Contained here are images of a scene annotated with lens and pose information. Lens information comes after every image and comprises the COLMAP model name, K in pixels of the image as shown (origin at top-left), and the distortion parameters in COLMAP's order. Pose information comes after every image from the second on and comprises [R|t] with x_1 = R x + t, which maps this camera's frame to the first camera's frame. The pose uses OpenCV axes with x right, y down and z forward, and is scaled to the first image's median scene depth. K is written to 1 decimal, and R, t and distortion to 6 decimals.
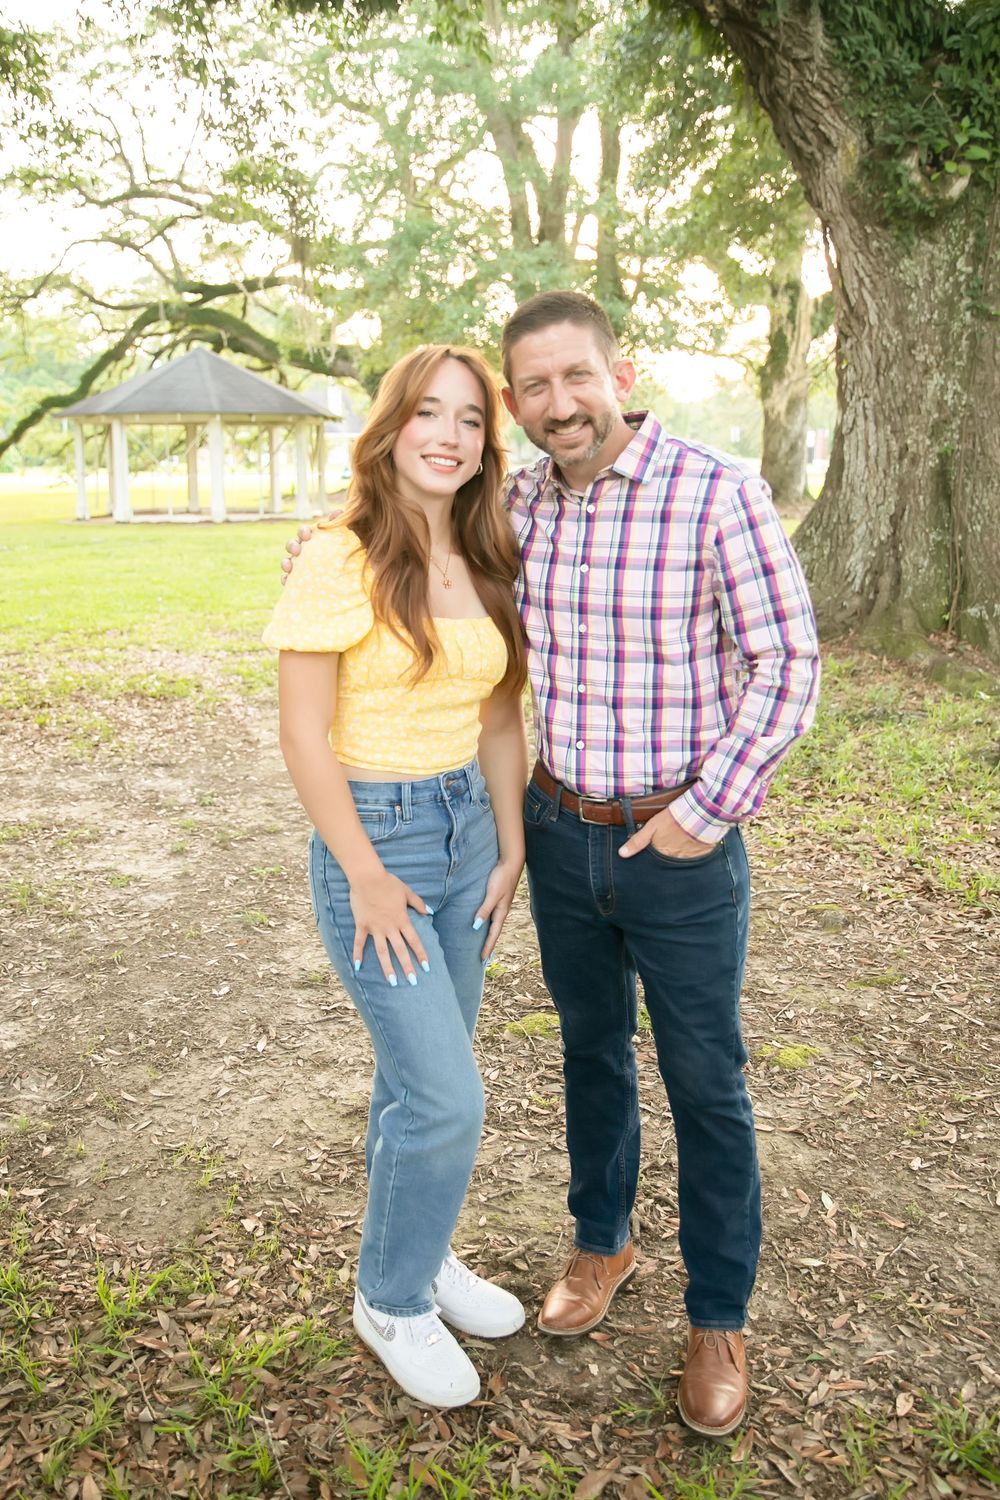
lens RADIAL K [[1305.5, 0, 449.9], [0, 1305.5, 729.4], [0, 0, 1]] dist [-0.088105, 0.101164]
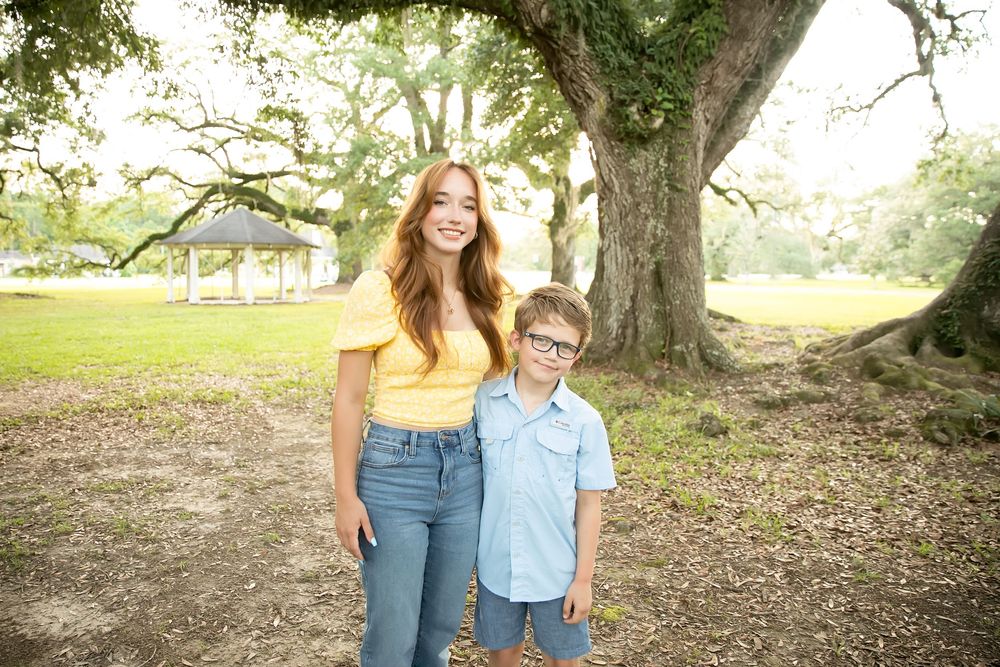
lens RADIAL K [[729.4, 0, 468.2], [0, 729.4, 315.5], [0, 0, 1]] dist [-0.112112, 0.097697]
pose [[0.992836, -0.002018, 0.119468, -0.007350], [0.019123, 0.989652, -0.142209, 0.002527], [-0.117944, 0.143475, 0.982601, 0.032449]]
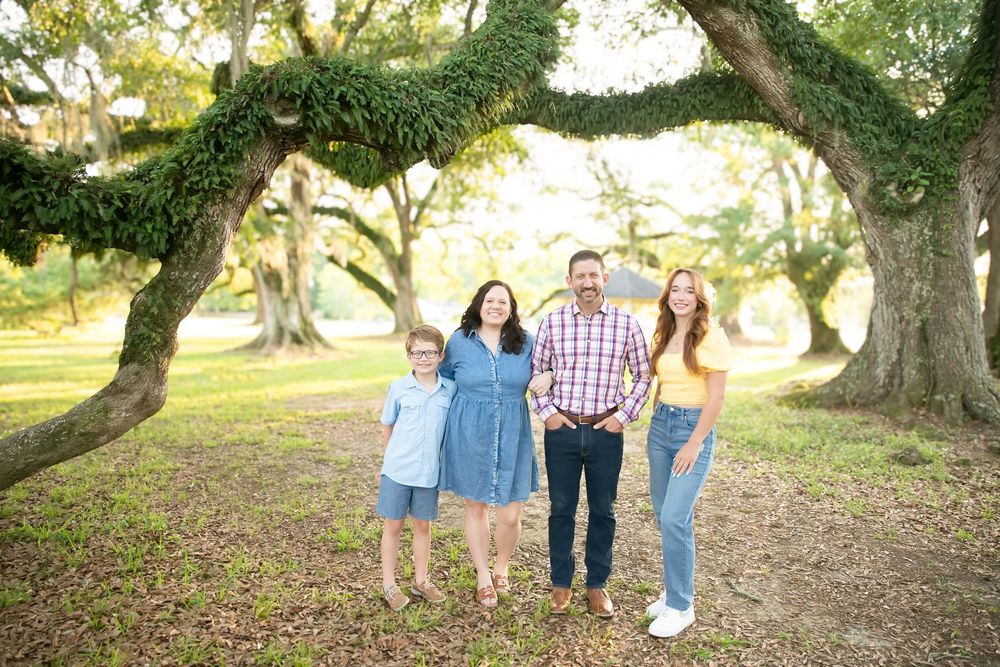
lens RADIAL K [[679.1, 0, 500.0], [0, 679.1, 333.5], [0, 0, 1]] dist [-0.095430, 0.081449]
pose [[0.927572, 0.031381, -0.372324, 0.157156], [-0.100108, 0.980908, -0.166726, 0.051344], [0.359984, 0.191923, 0.913004, -0.204185]]
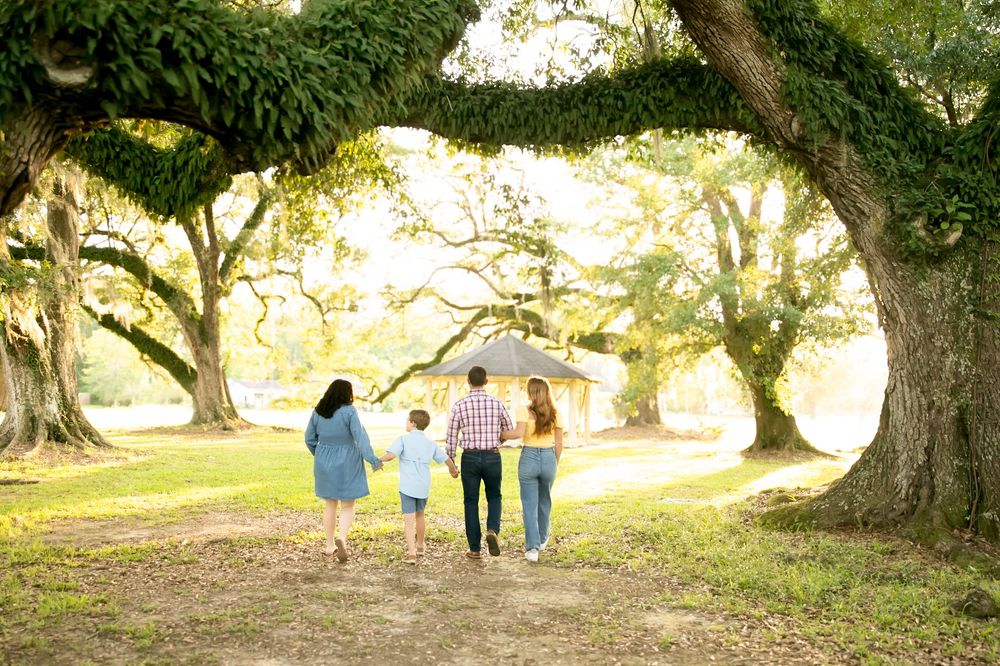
lens RADIAL K [[908.8, 0, 430.4], [0, 908.8, 387.2], [0, 0, 1]] dist [-0.061705, 0.101477]
pose [[0.961398, 0.016656, -0.274655, 0.084619], [-0.078344, 0.973422, -0.215202, 0.034897], [0.263771, 0.228412, 0.937151, -0.137021]]
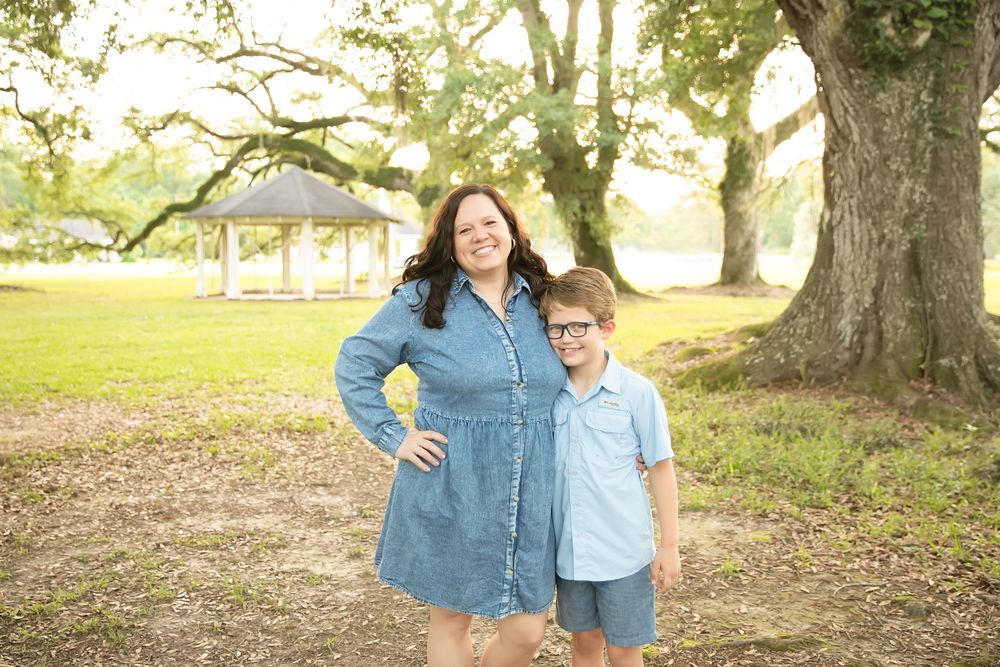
lens RADIAL K [[1011.1, 0, 500.0], [0, 1011.1, 333.5], [0, 0, 1]] dist [-0.021002, 0.116606]
pose [[0.999750, -0.000856, 0.022321, -0.054932], [0.003657, 0.992053, -0.125766, 0.004490], [-0.022036, 0.125816, 0.991809, 0.018549]]
